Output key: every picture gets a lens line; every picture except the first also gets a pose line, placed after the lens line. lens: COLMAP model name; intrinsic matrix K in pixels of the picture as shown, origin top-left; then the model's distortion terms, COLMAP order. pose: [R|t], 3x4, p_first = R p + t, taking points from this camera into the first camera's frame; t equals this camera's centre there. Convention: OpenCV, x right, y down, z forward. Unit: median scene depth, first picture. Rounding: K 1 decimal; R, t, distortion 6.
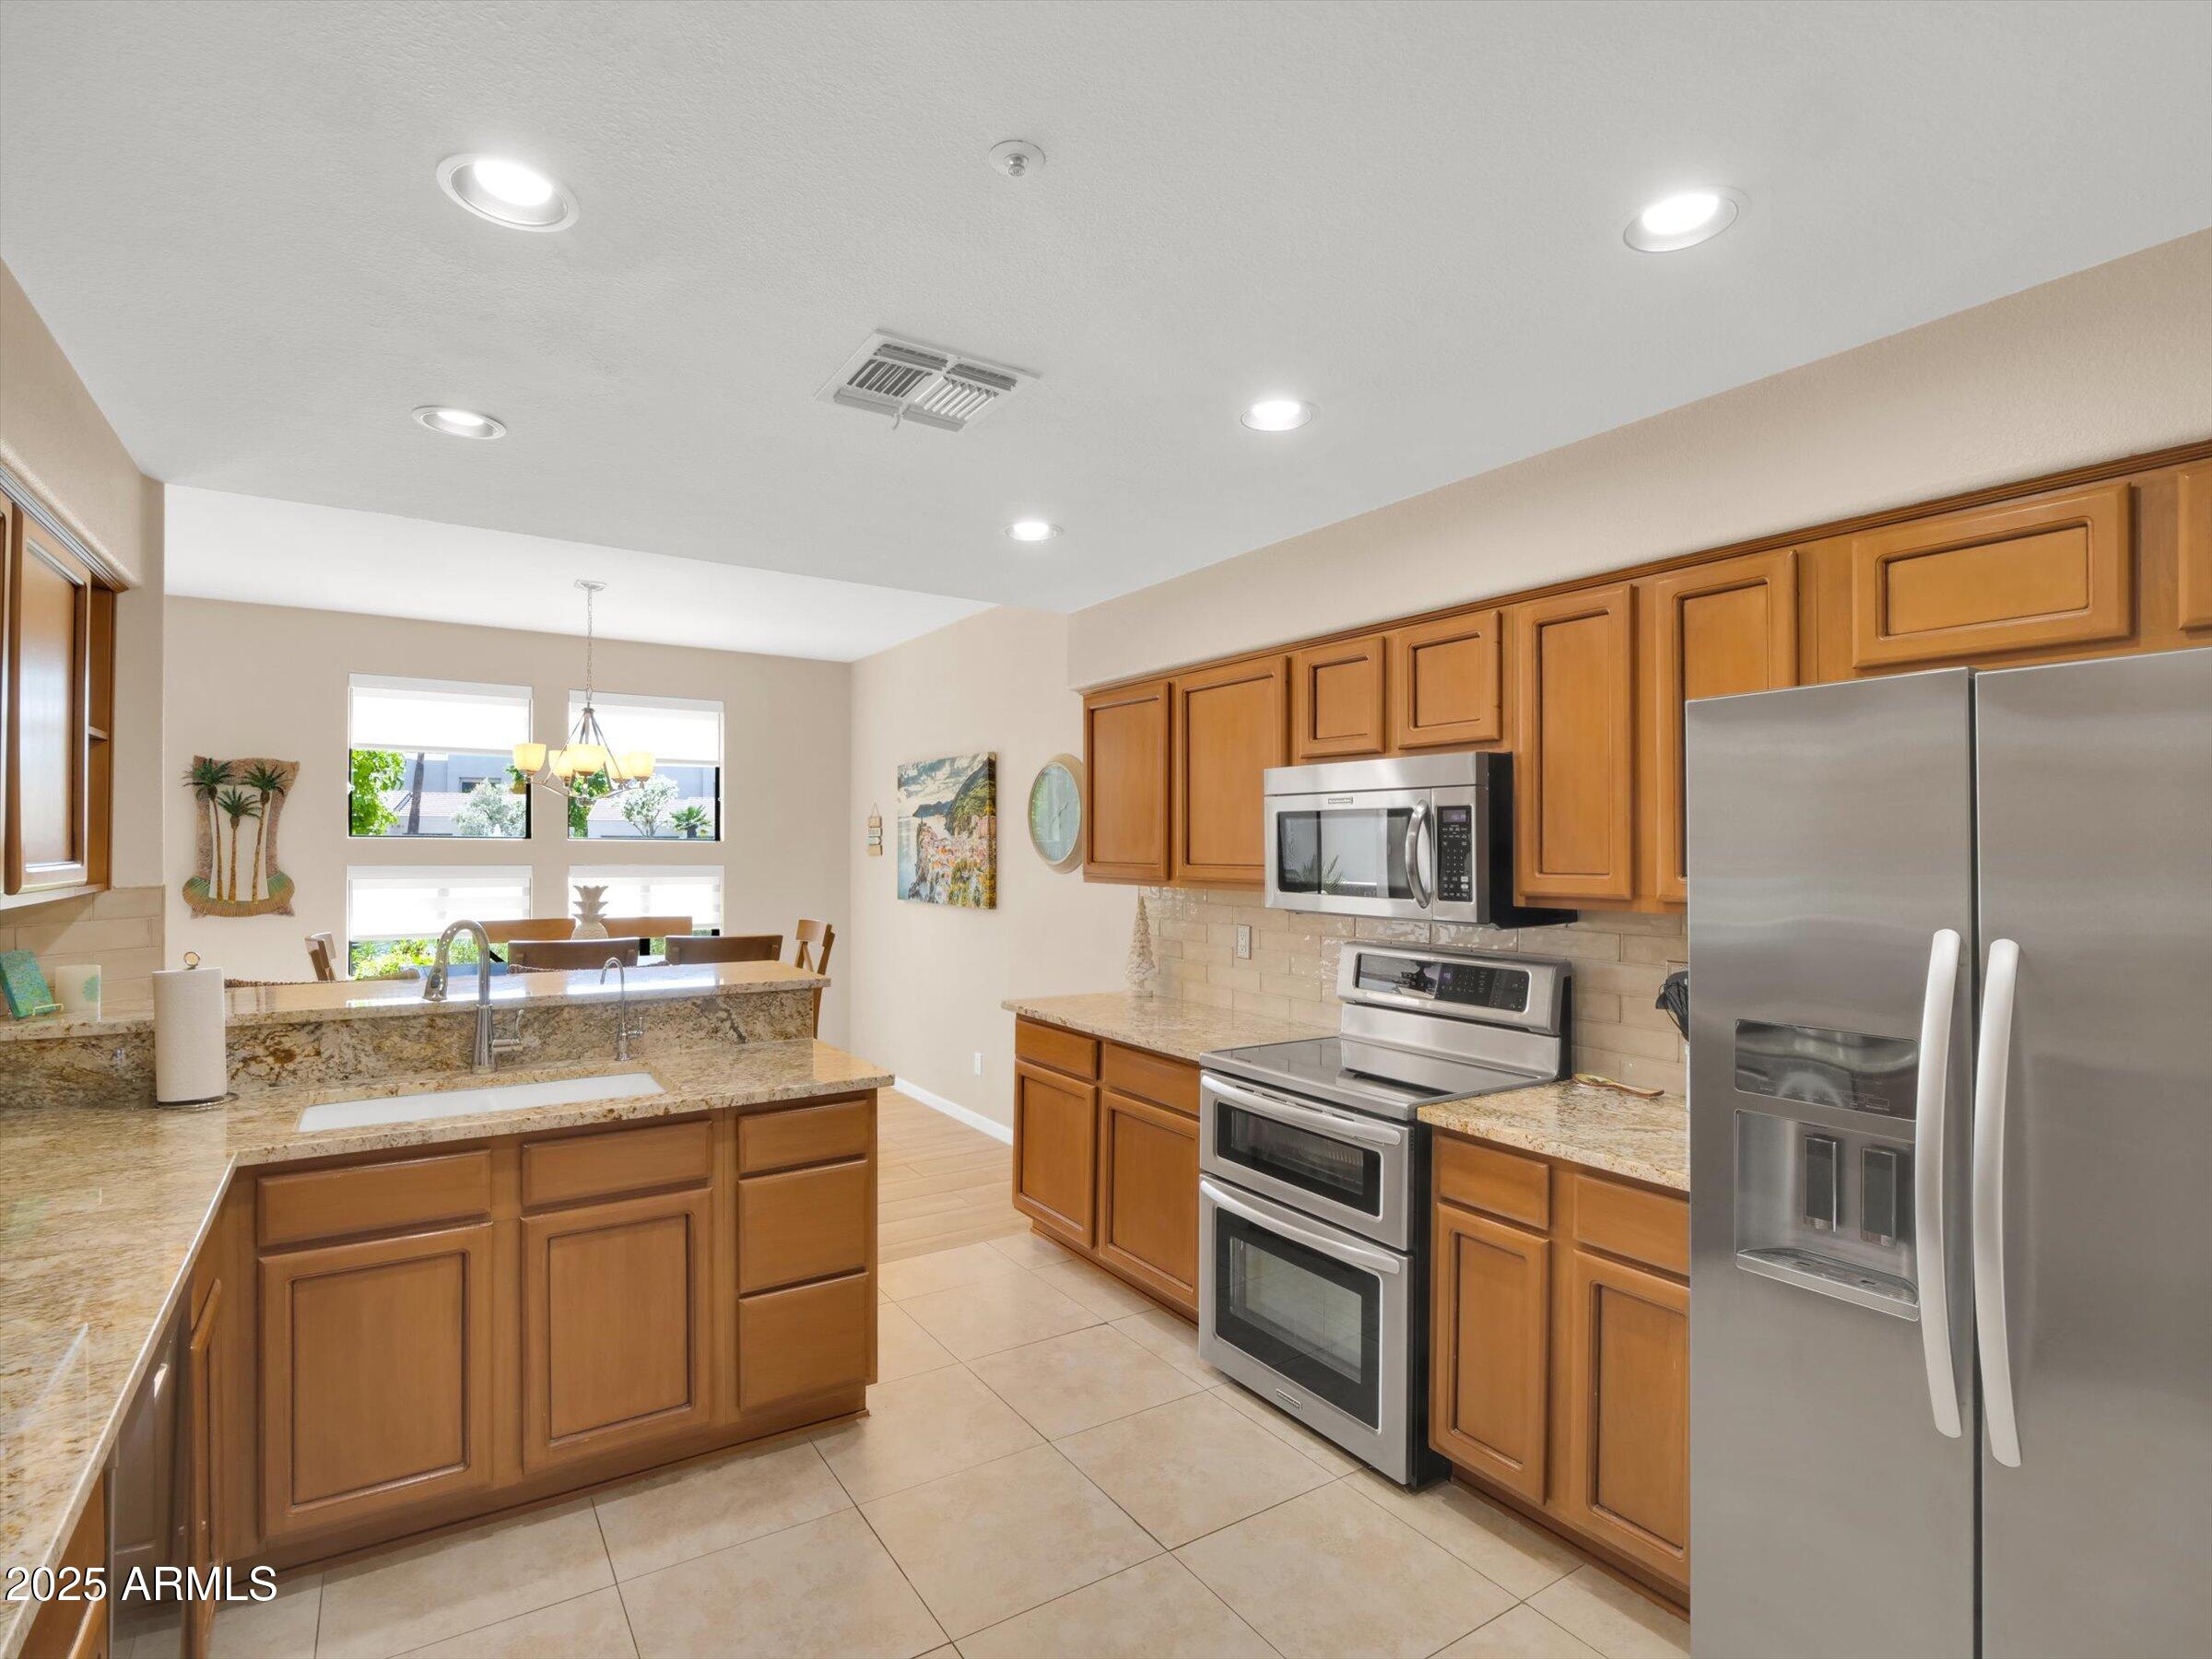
lens RADIAL K [[1085.3, 0, 1079.3], [0, 1085.3, 853.1], [0, 0, 1]] dist [-0.001352, -0.001595]
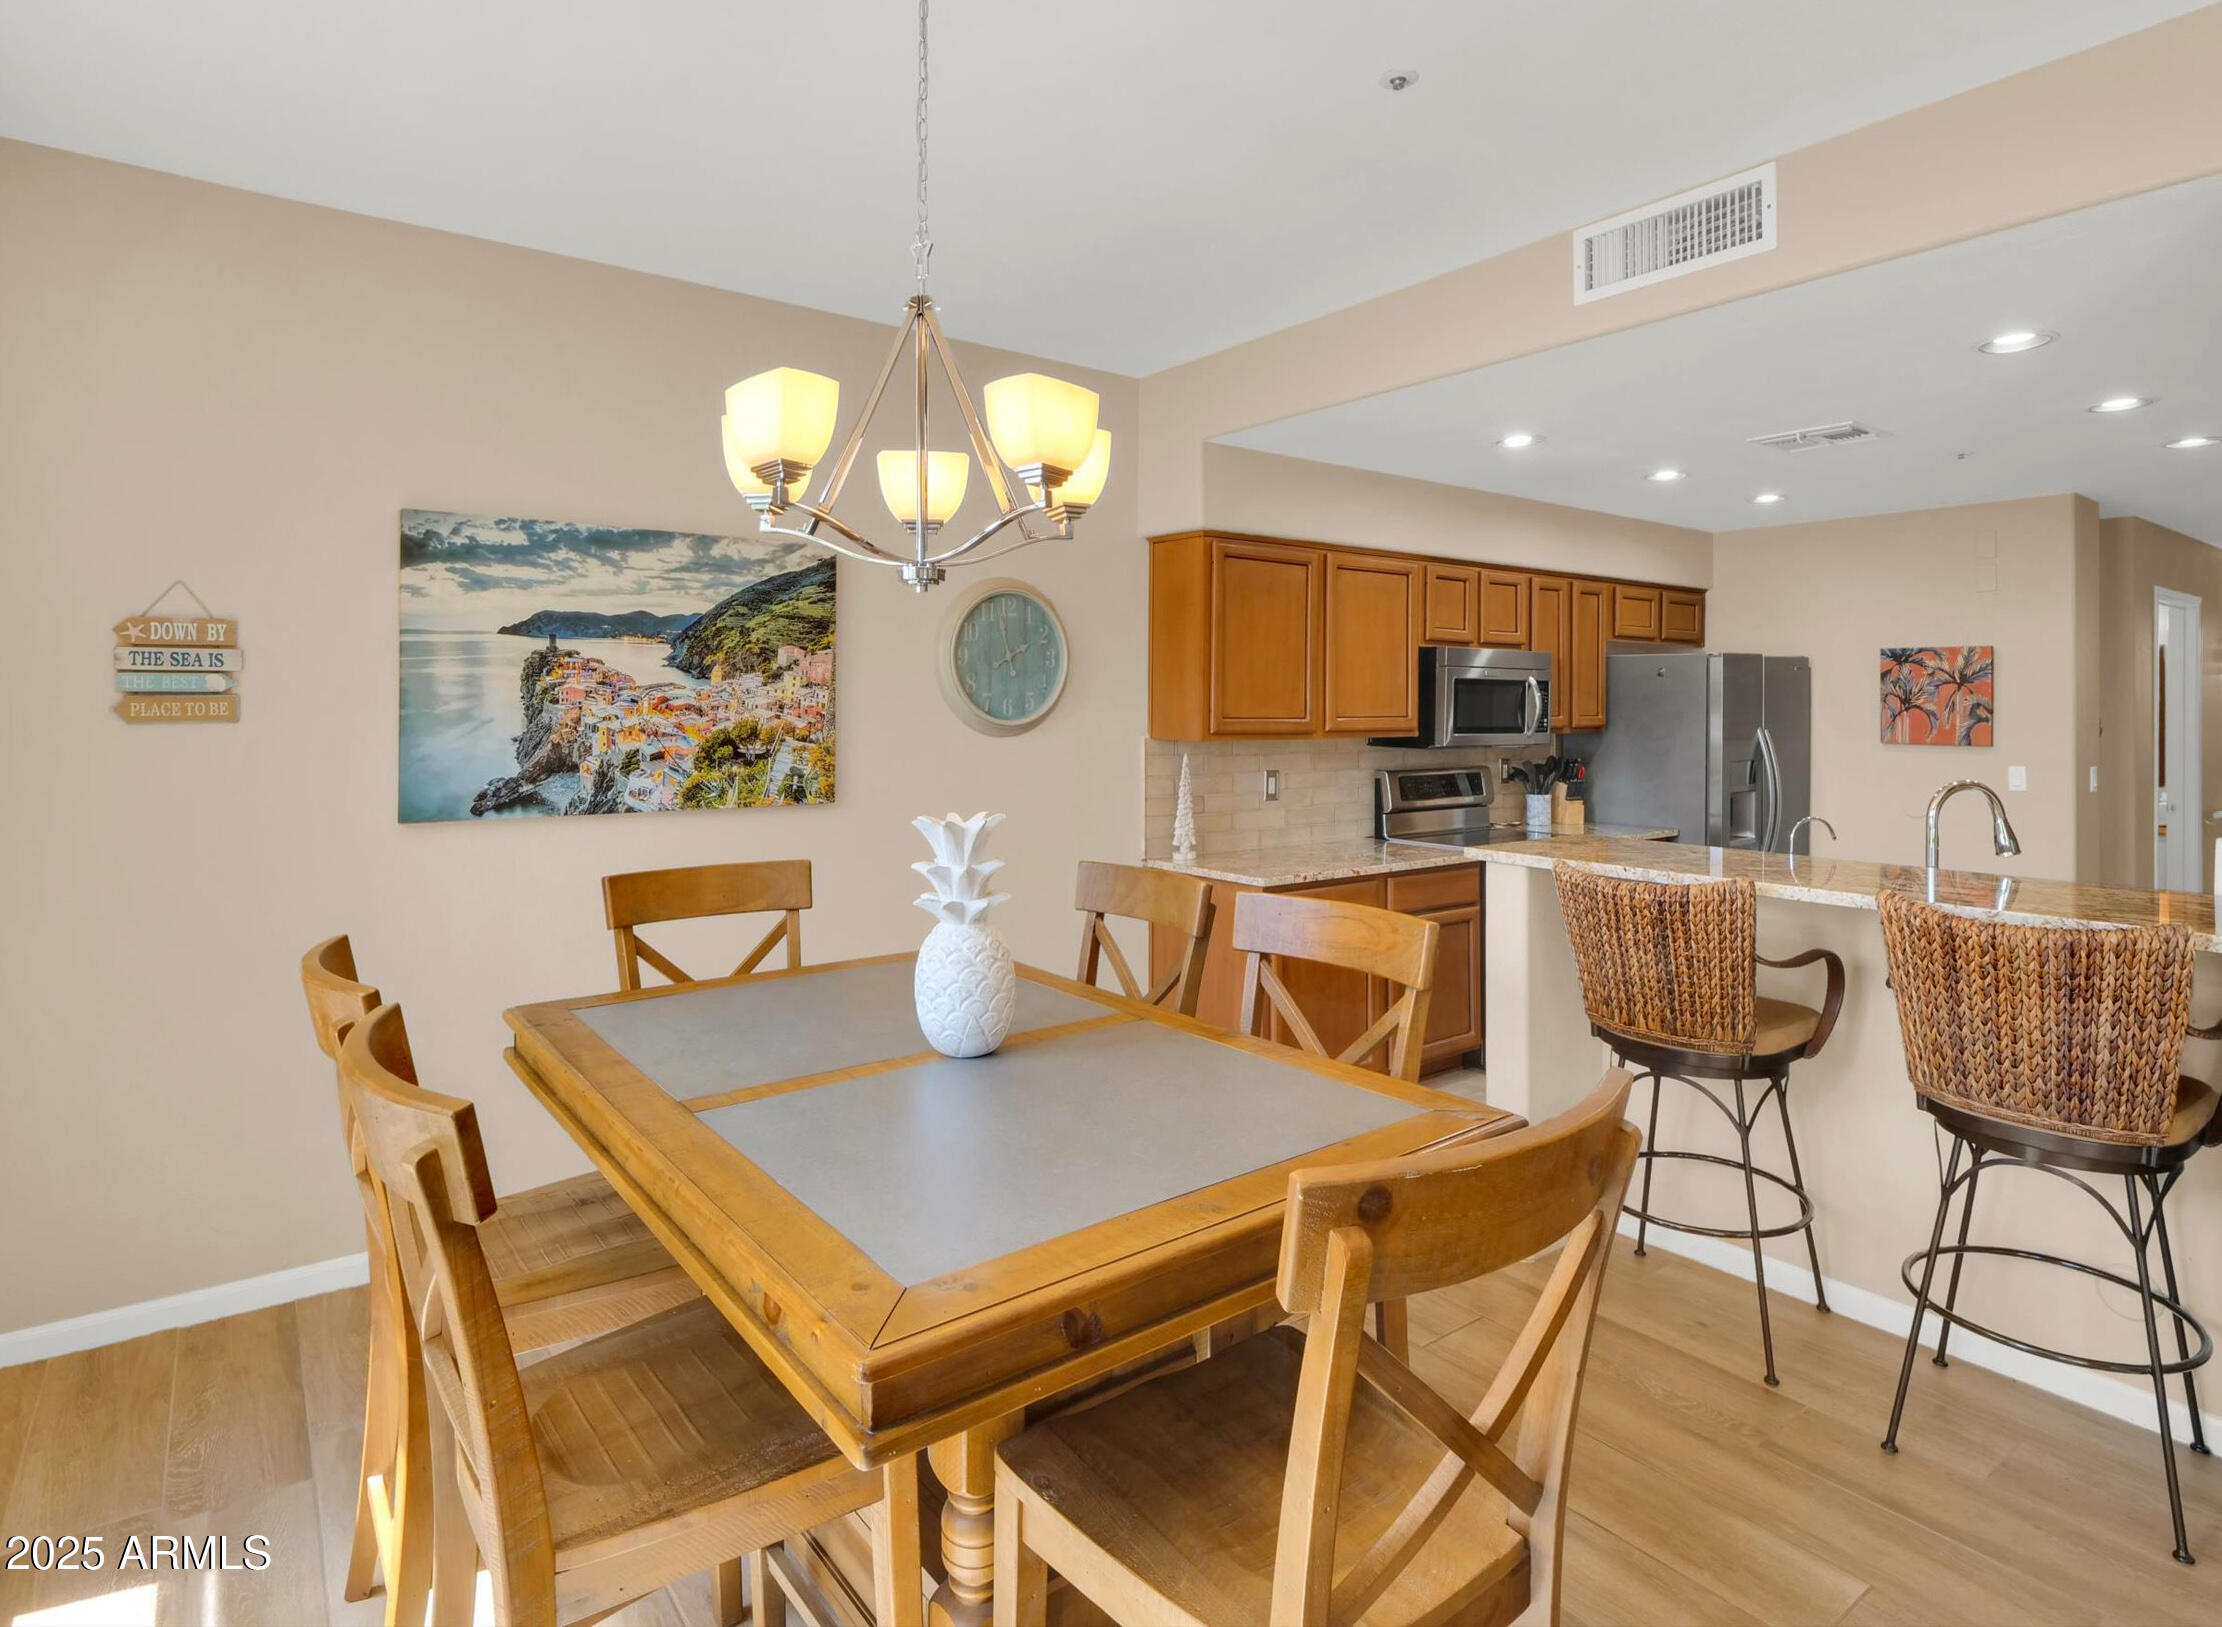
lens RADIAL K [[1198.1, 0, 1109.5], [0, 1198.1, 695.4], [0, 0, 1]] dist [-0.014747, 0.000550]
pose [[-0.074980, 0.000788, 0.997185, -1.372330], [0.000670, 1.000000, -0.000740, -0.014777], [-0.997185, 0.000613, -0.074981, 1.600935]]
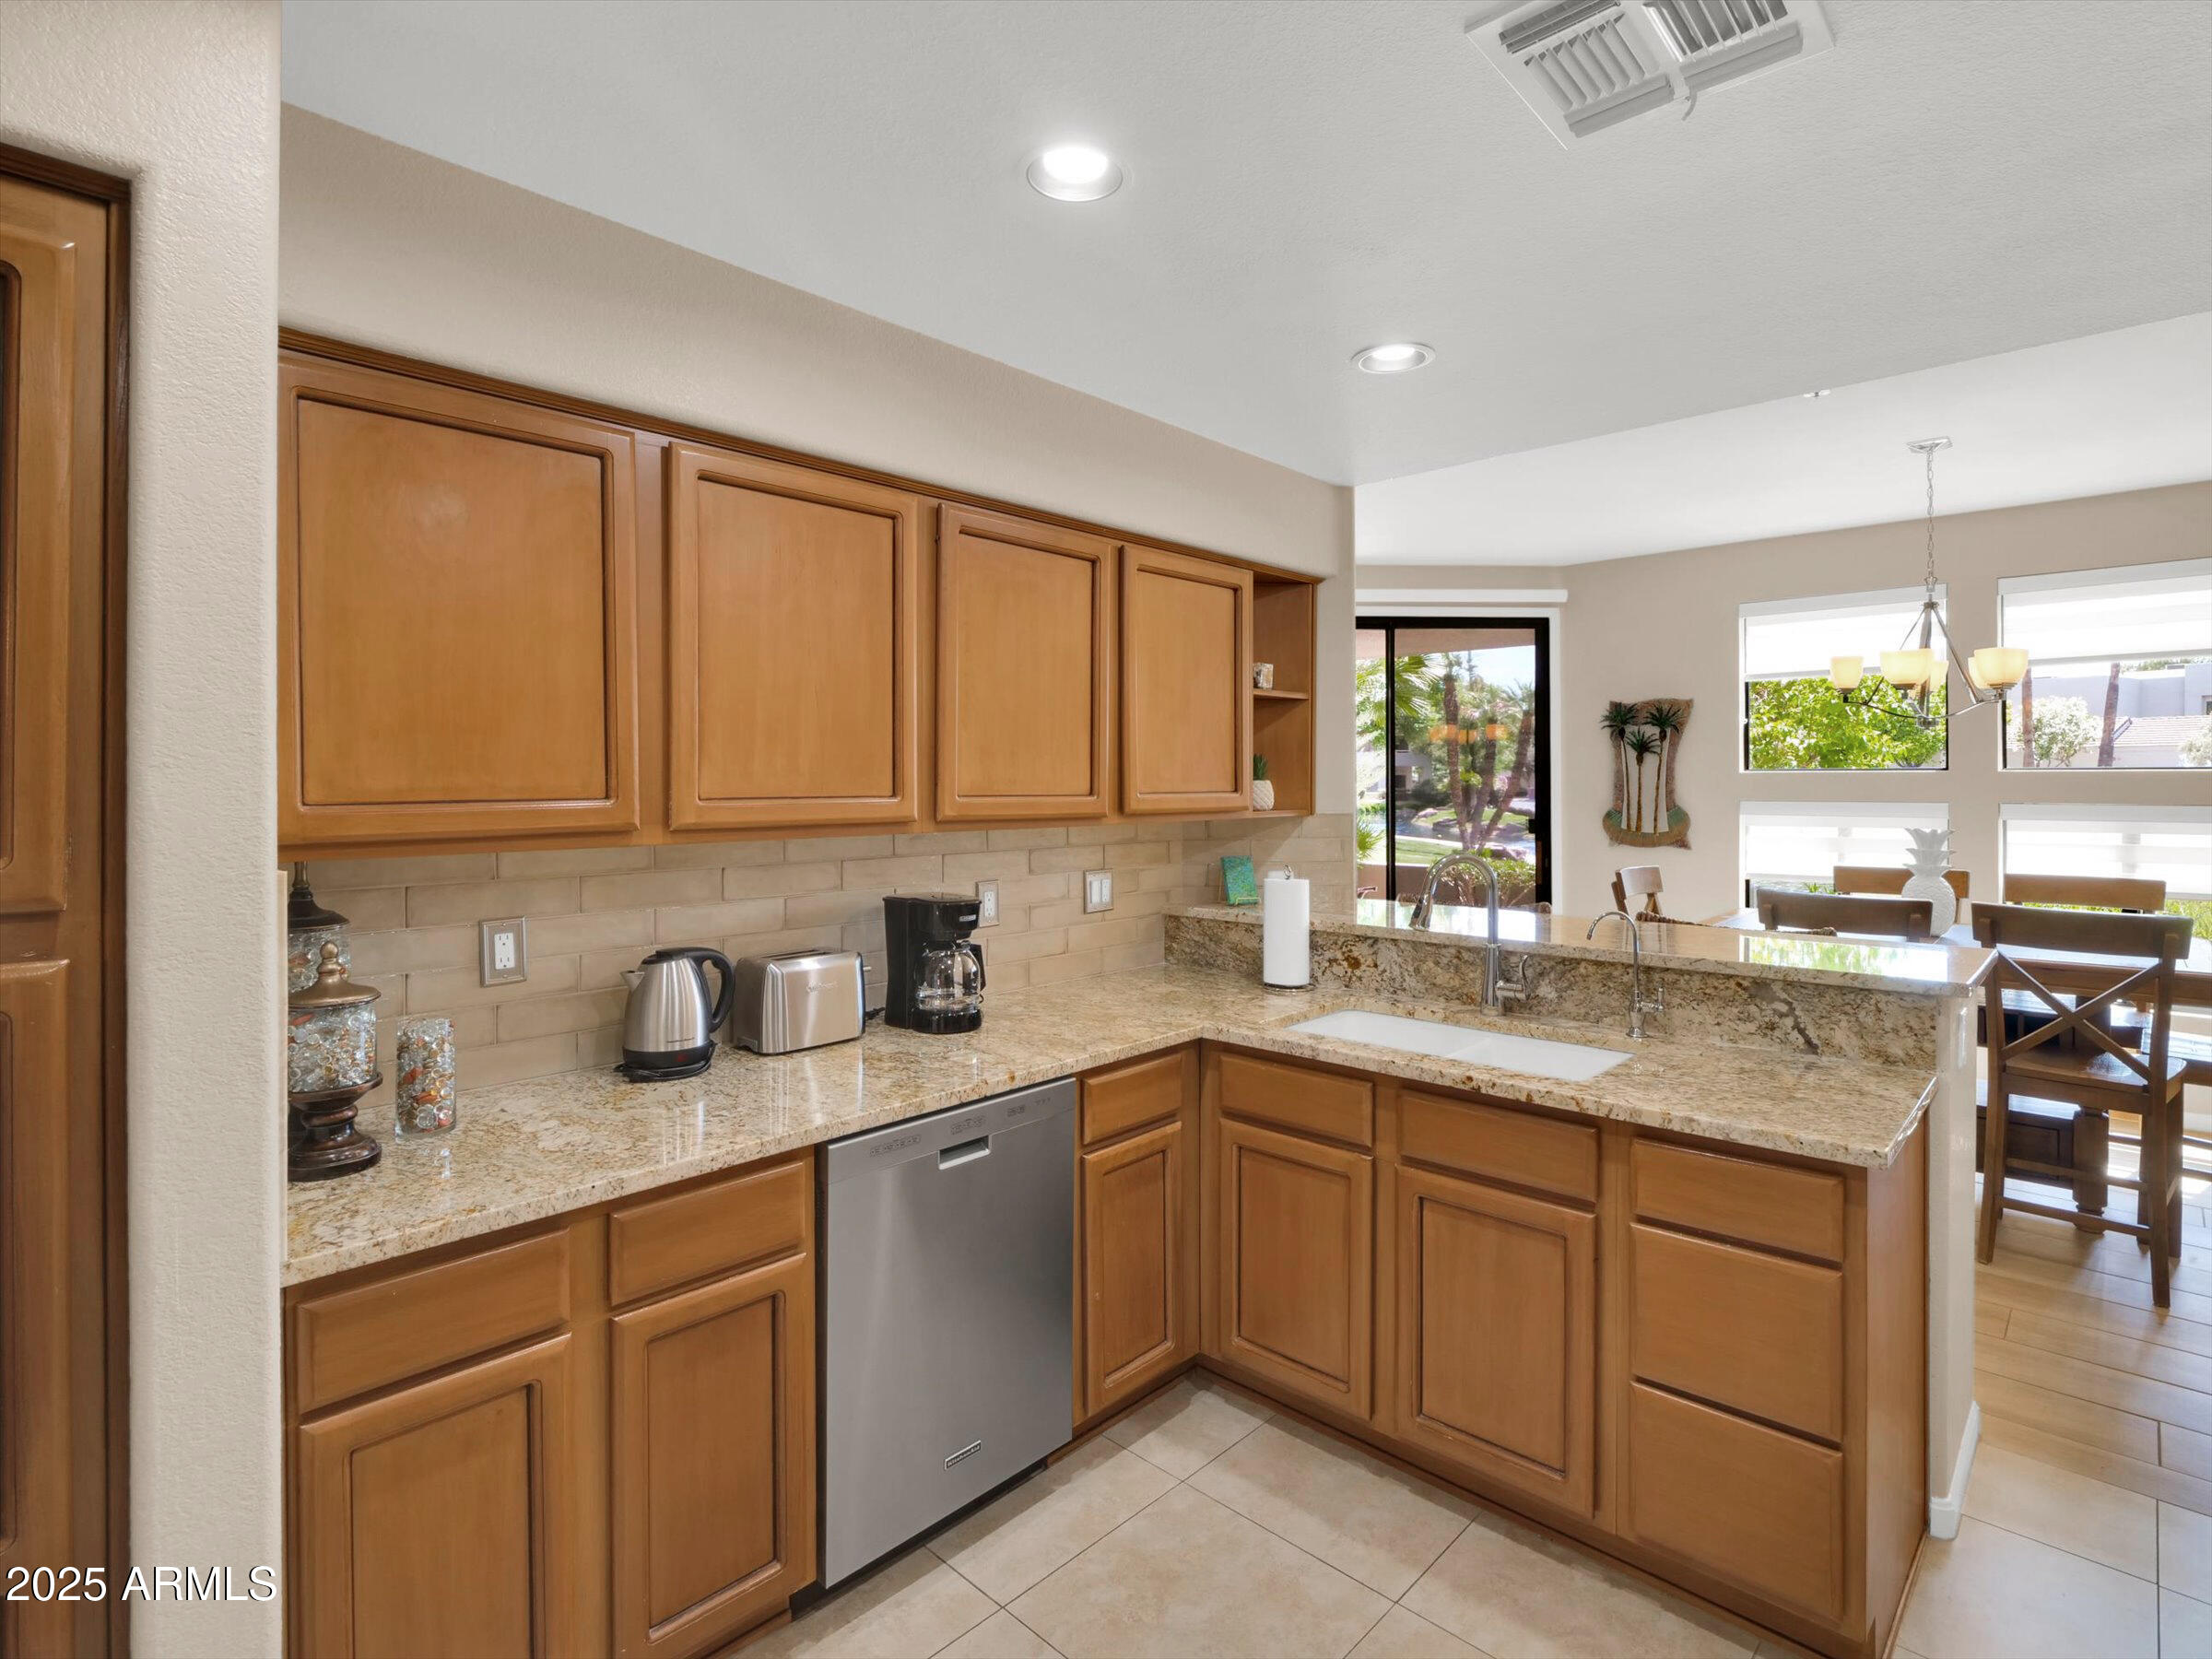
lens RADIAL K [[1105.8, 0, 1110.2], [0, 1105.8, 776.6], [0, 0, 1]] dist [-0.011170, -0.000708]
pose [[0.247231, -0.010322, -0.968902, 0.274239], [-0.001584, 0.999938, -0.011057, 0.002986], [0.968955, 0.004268, 0.247199, 0.375243]]
